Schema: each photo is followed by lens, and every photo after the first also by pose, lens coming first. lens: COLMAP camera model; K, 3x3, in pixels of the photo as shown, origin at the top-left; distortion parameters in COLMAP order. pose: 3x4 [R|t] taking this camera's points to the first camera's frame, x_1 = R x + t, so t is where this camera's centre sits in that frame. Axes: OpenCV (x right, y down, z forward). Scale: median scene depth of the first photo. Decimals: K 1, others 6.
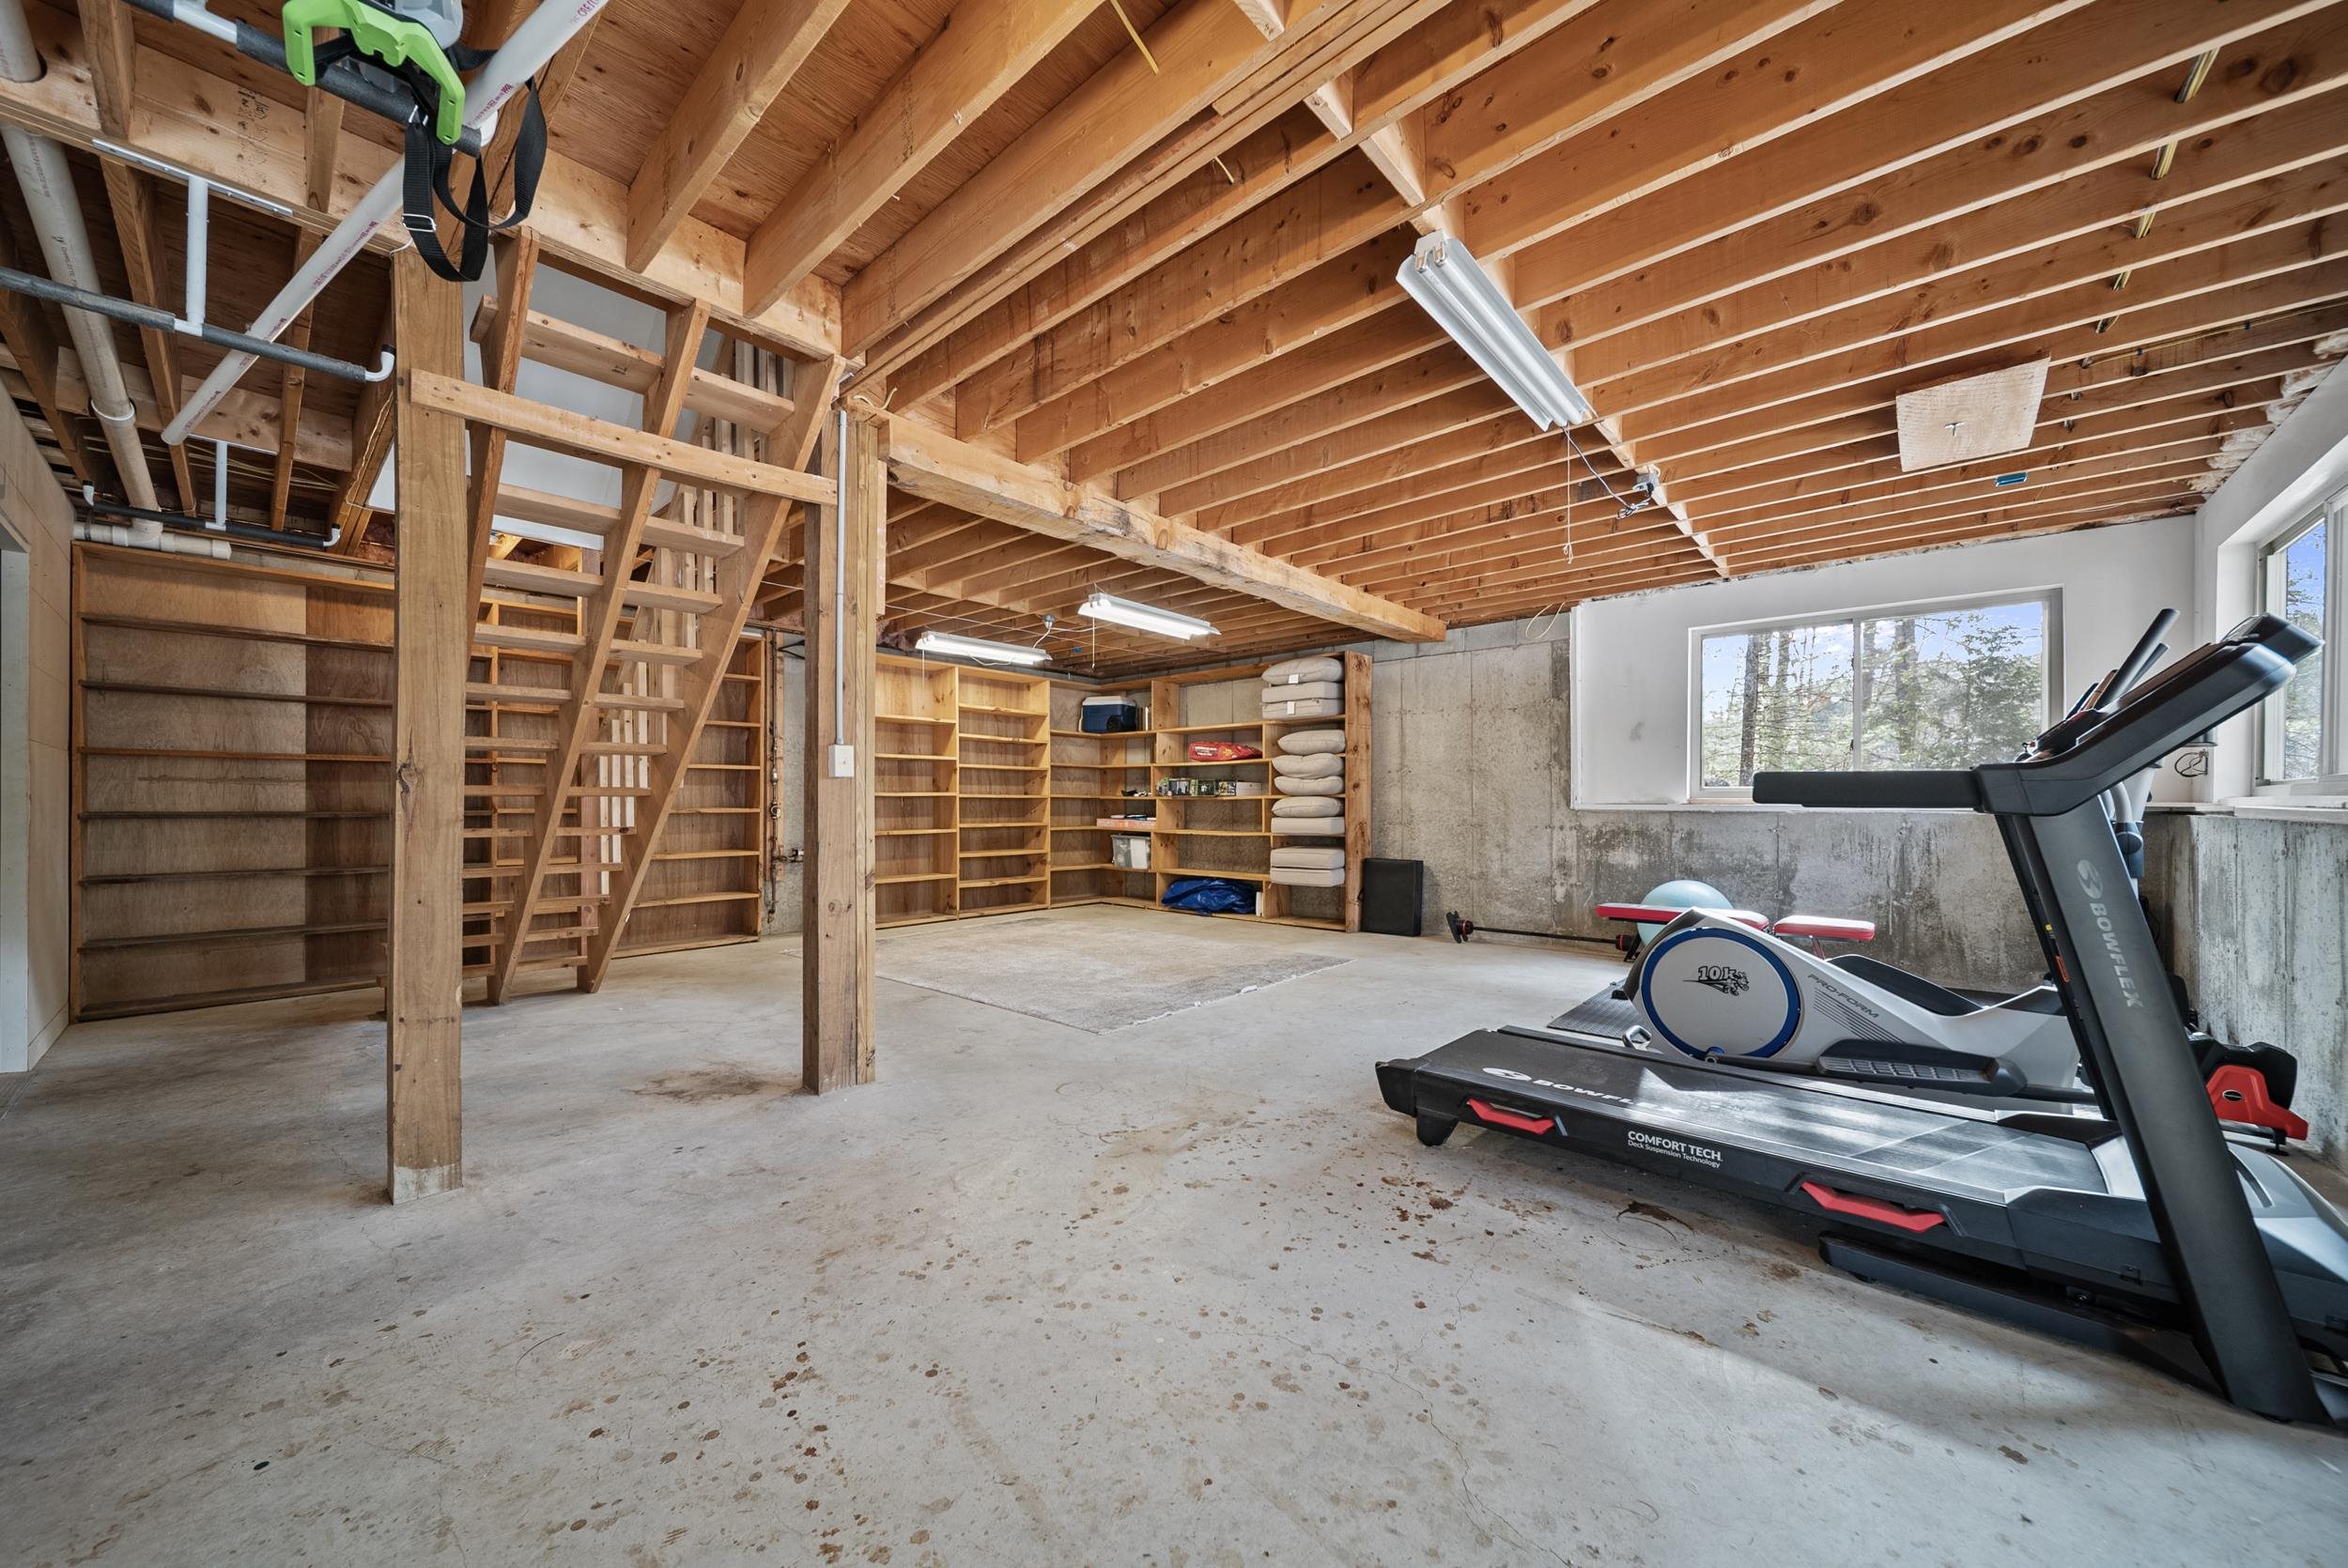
lens RADIAL K [[832.7, 0, 1182.3], [0, 832.7, 800.4], [0, 0, 1]] dist [-0.001582, -0.000792]
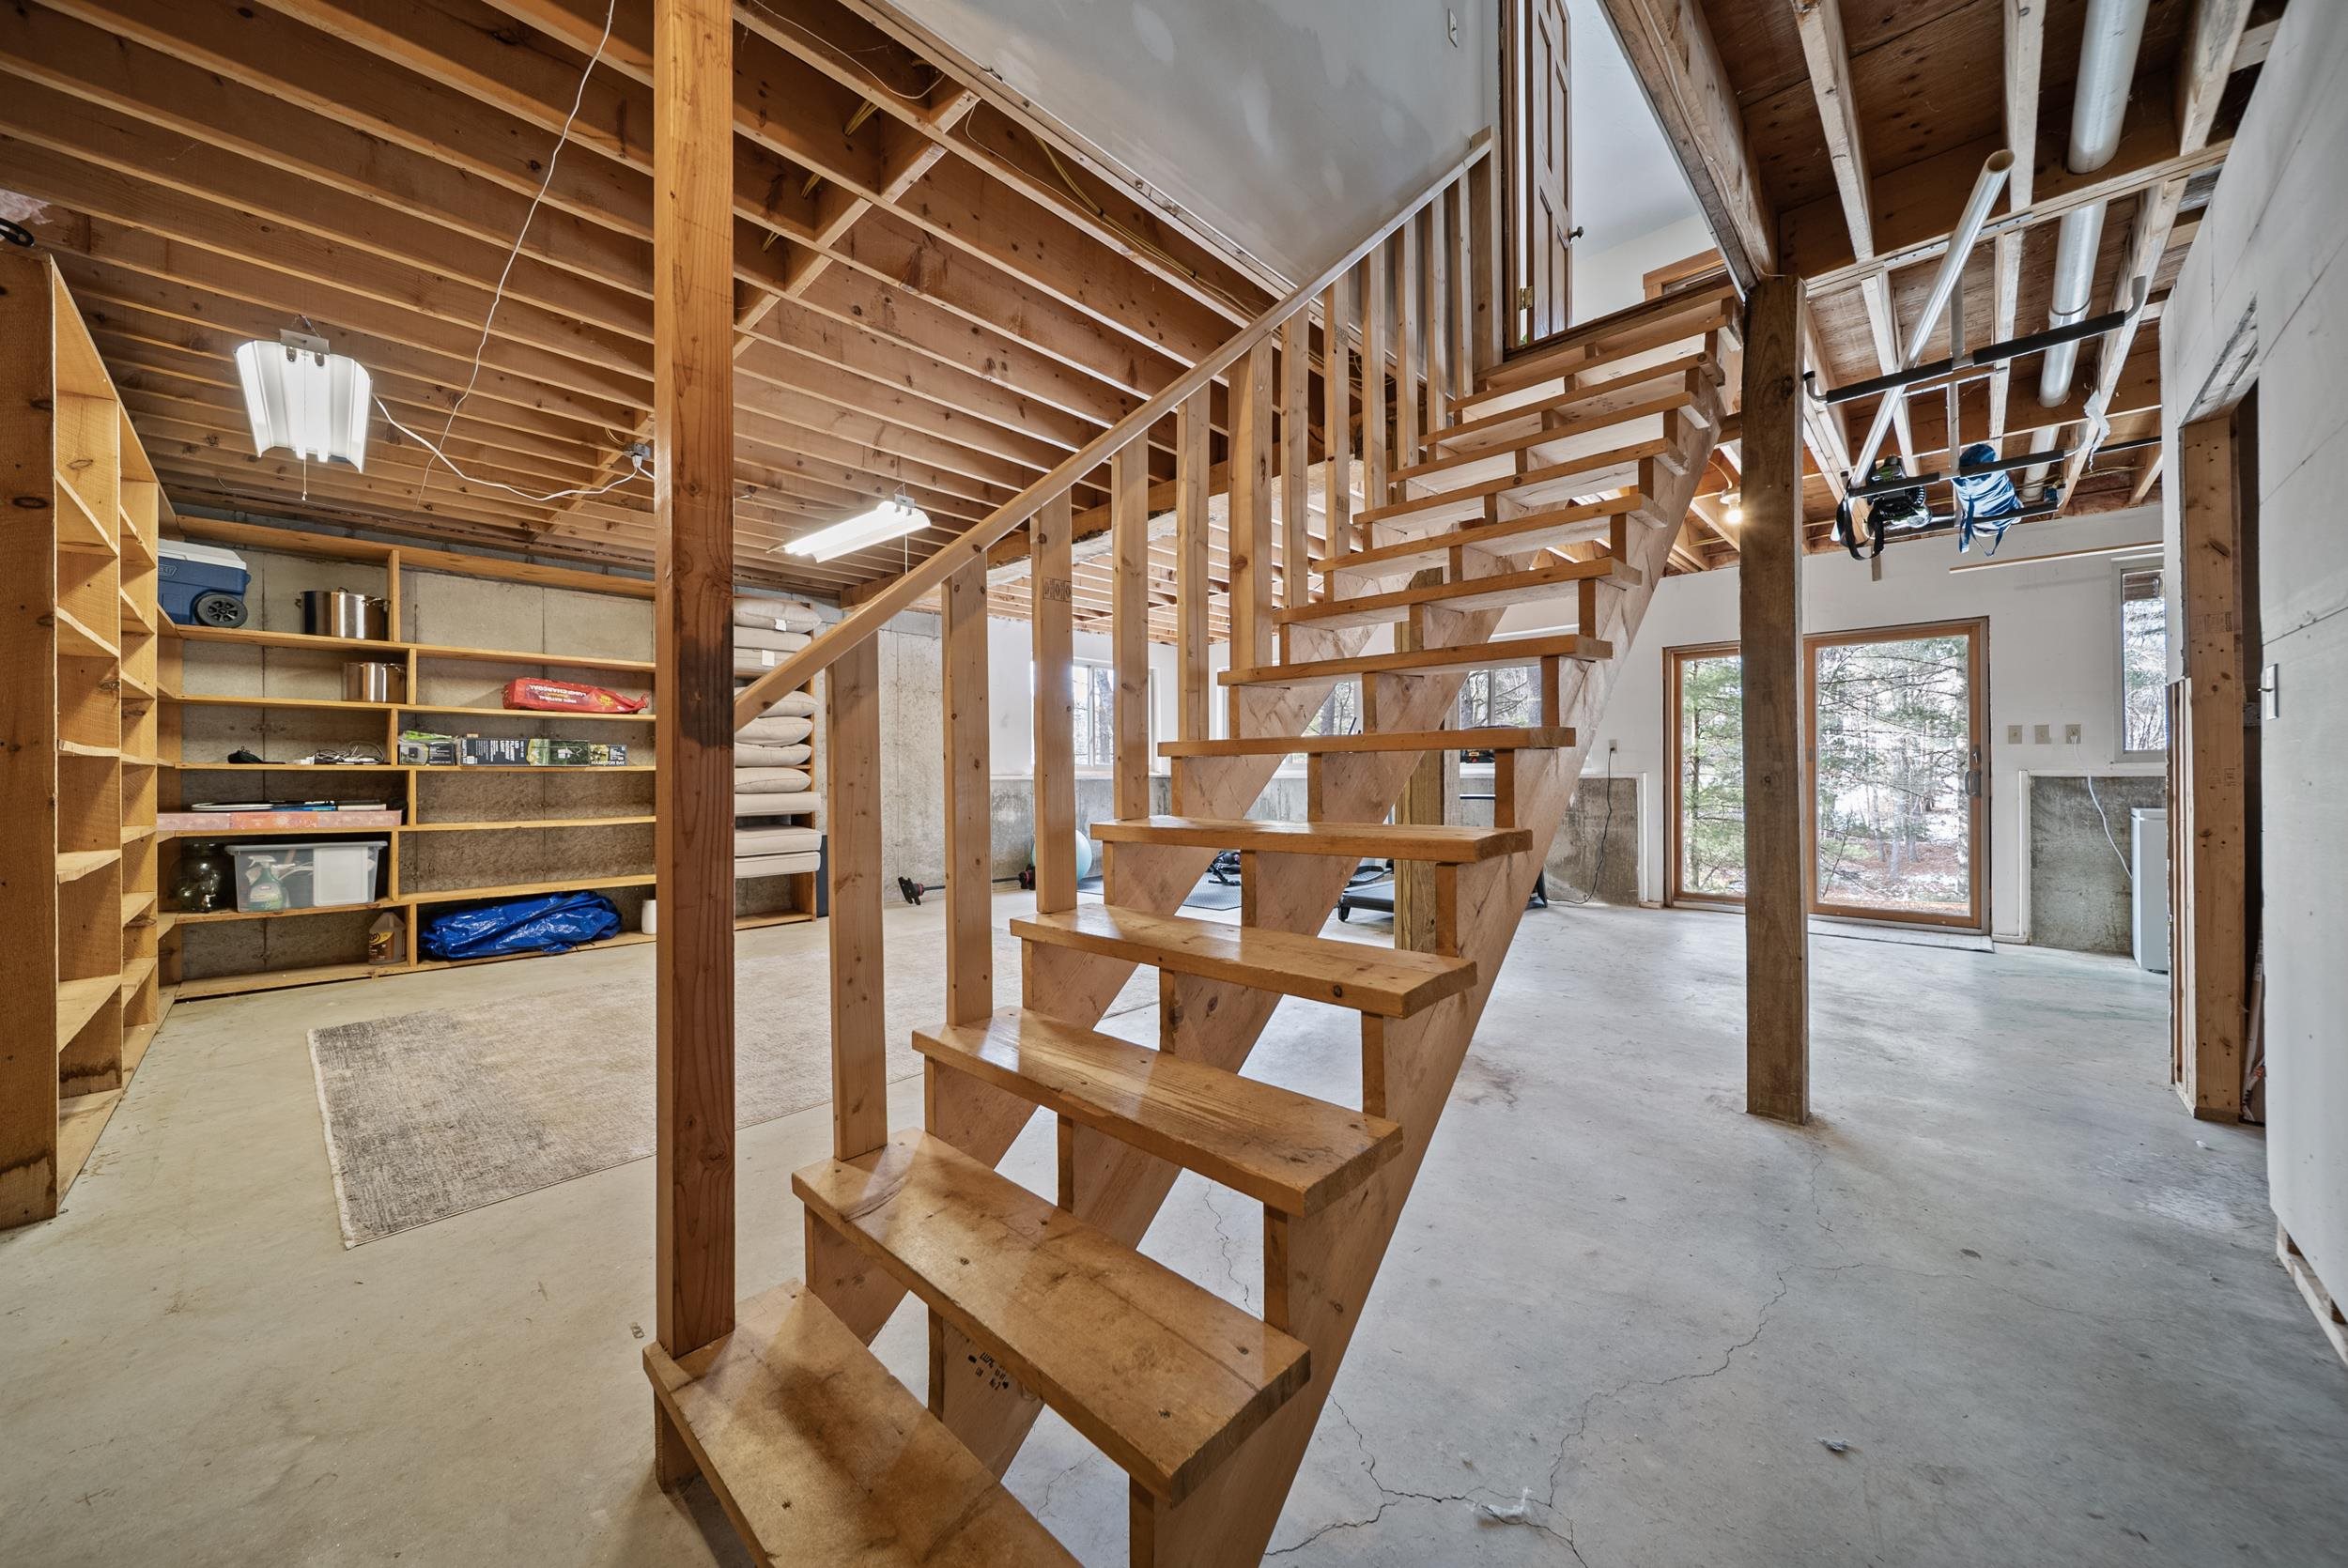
lens RADIAL K [[832.7, 0, 1178.1], [0, 832.7, 774.4], [0, 0, 1]] dist [-0.001582, -0.000792]
pose [[0.039100, 0.000219, 0.999235, -0.694187], [0.003295, 0.999995, -0.000348, 0.004053], [-0.999230, 0.003306, 0.039099, 0.593520]]
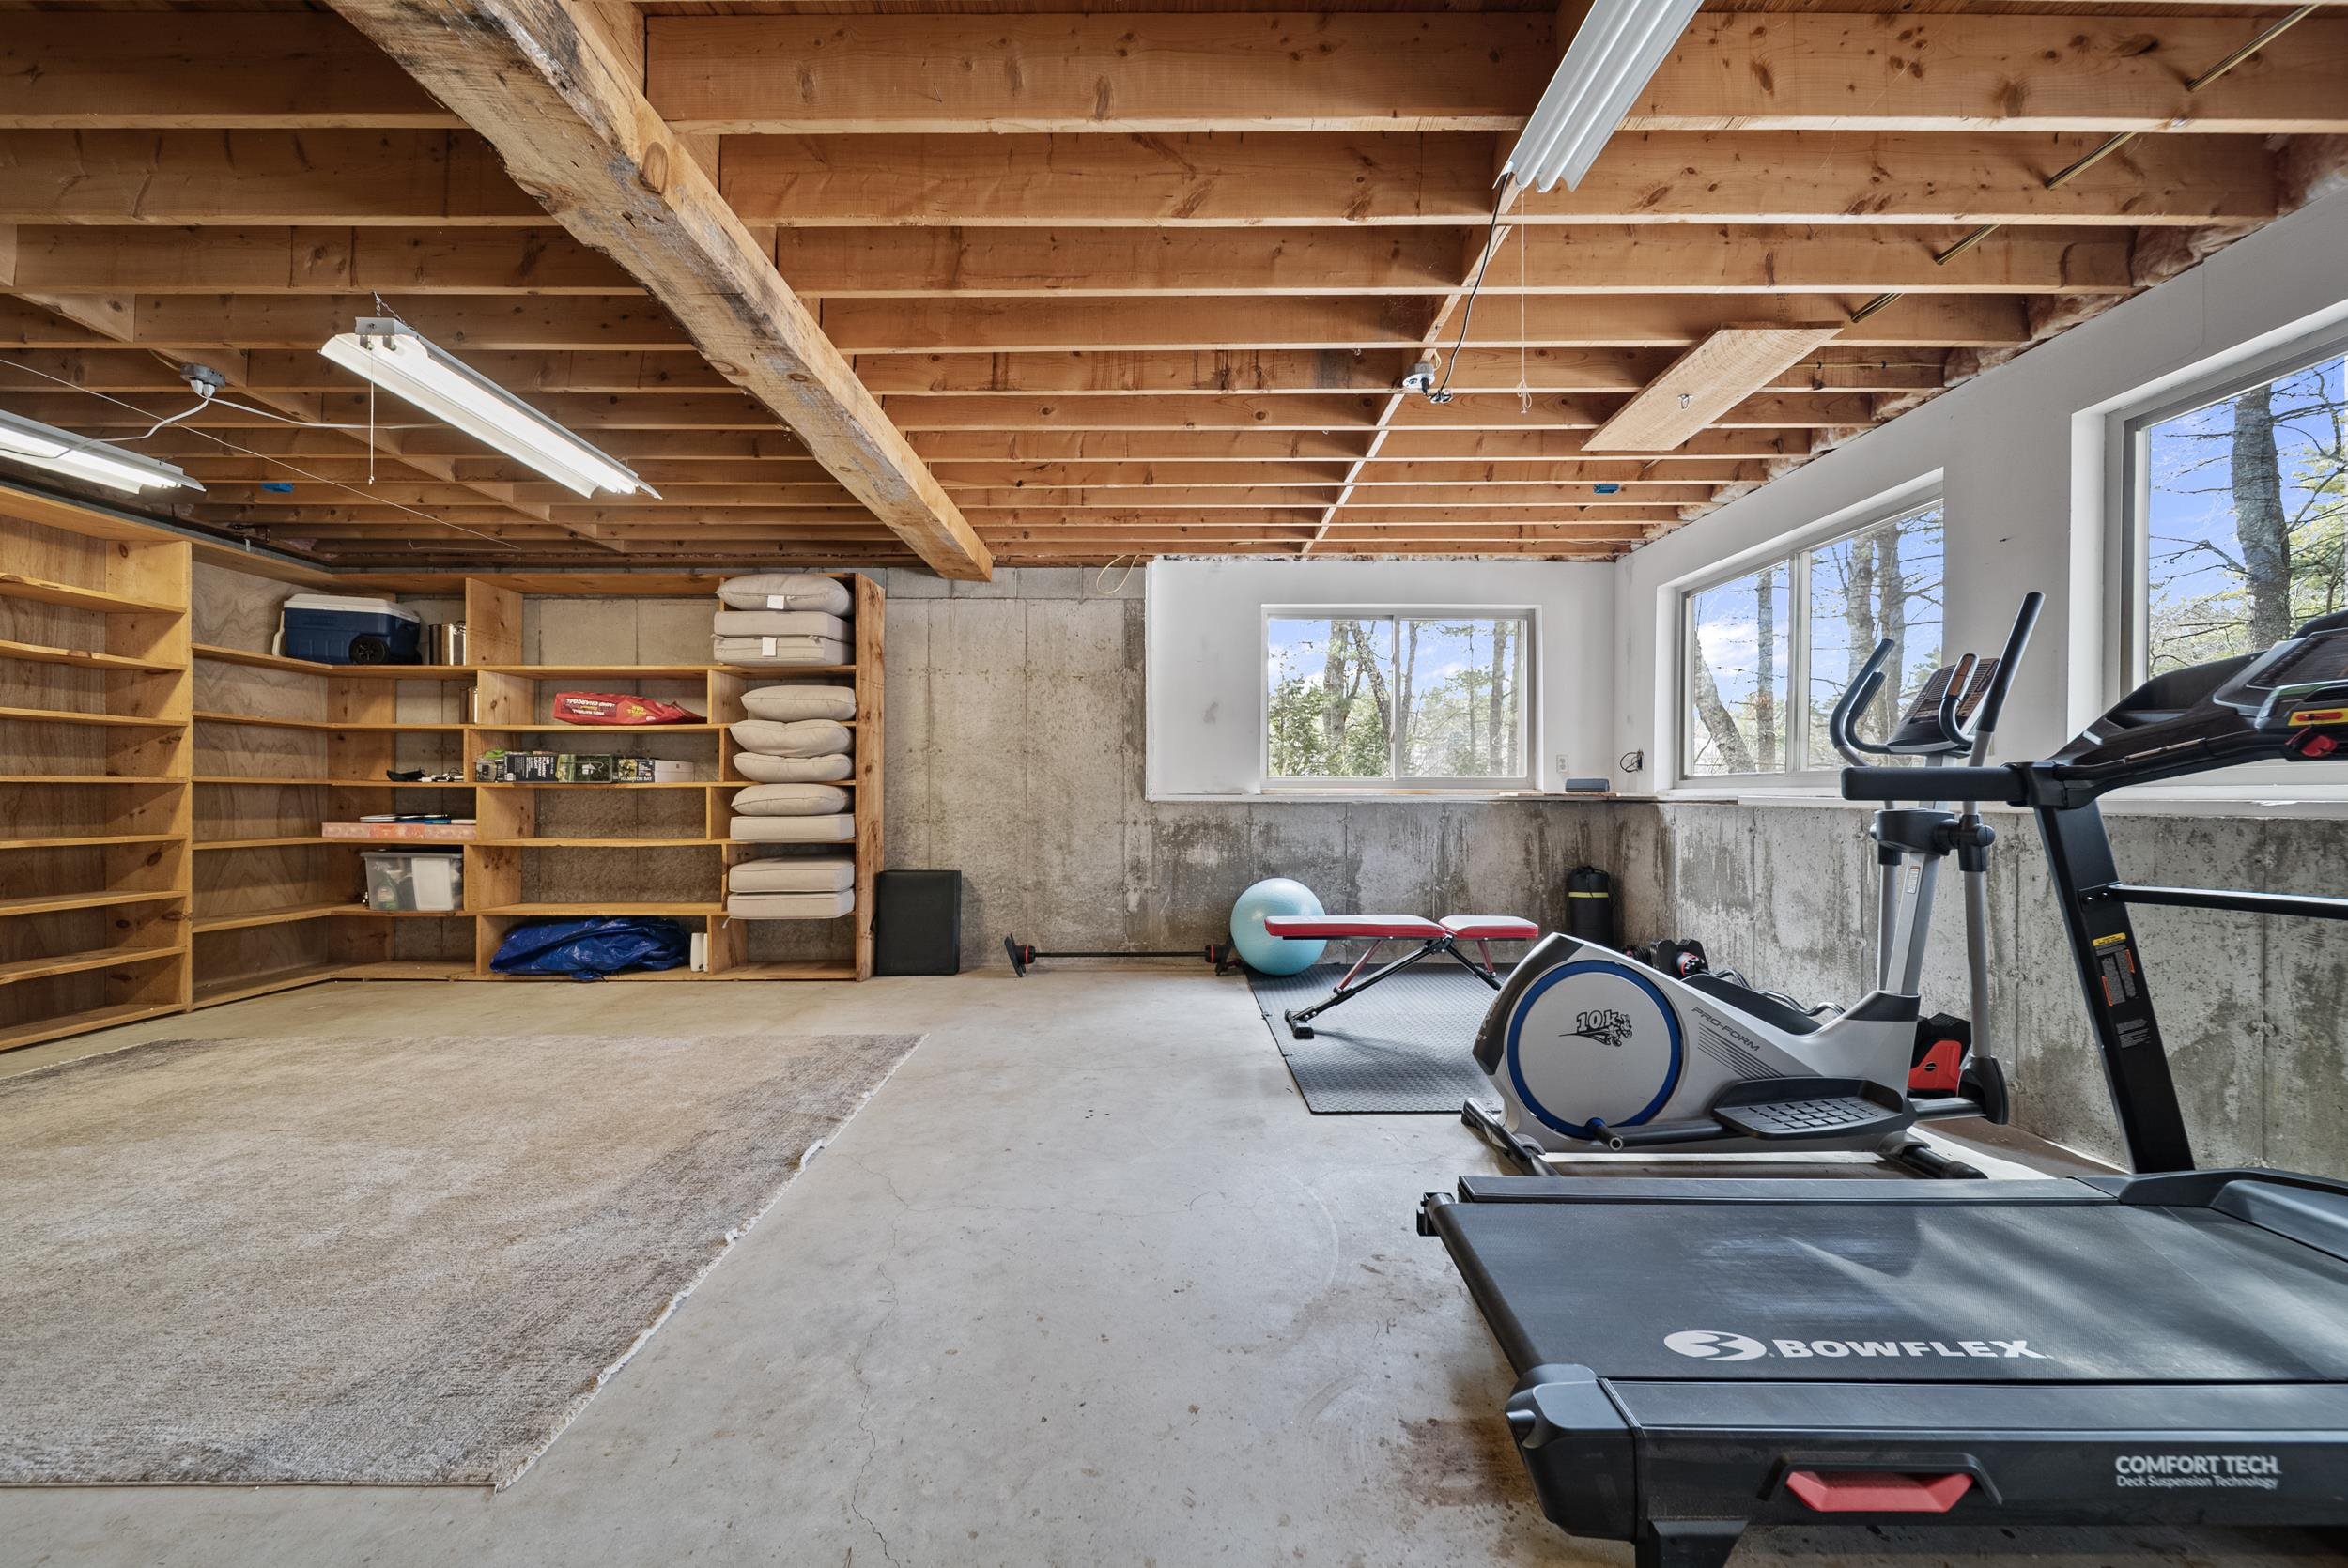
lens RADIAL K [[832.7, 0, 1179.7], [0, 832.7, 790.0], [0, 0, 1]] dist [-0.001582, -0.000792]
pose [[0.744156, 0.001751, 0.668003, -0.066442], [-0.001936, 0.999998, -0.000465, -0.000008], [-0.668003, -0.000947, 0.744158, 0.318172]]
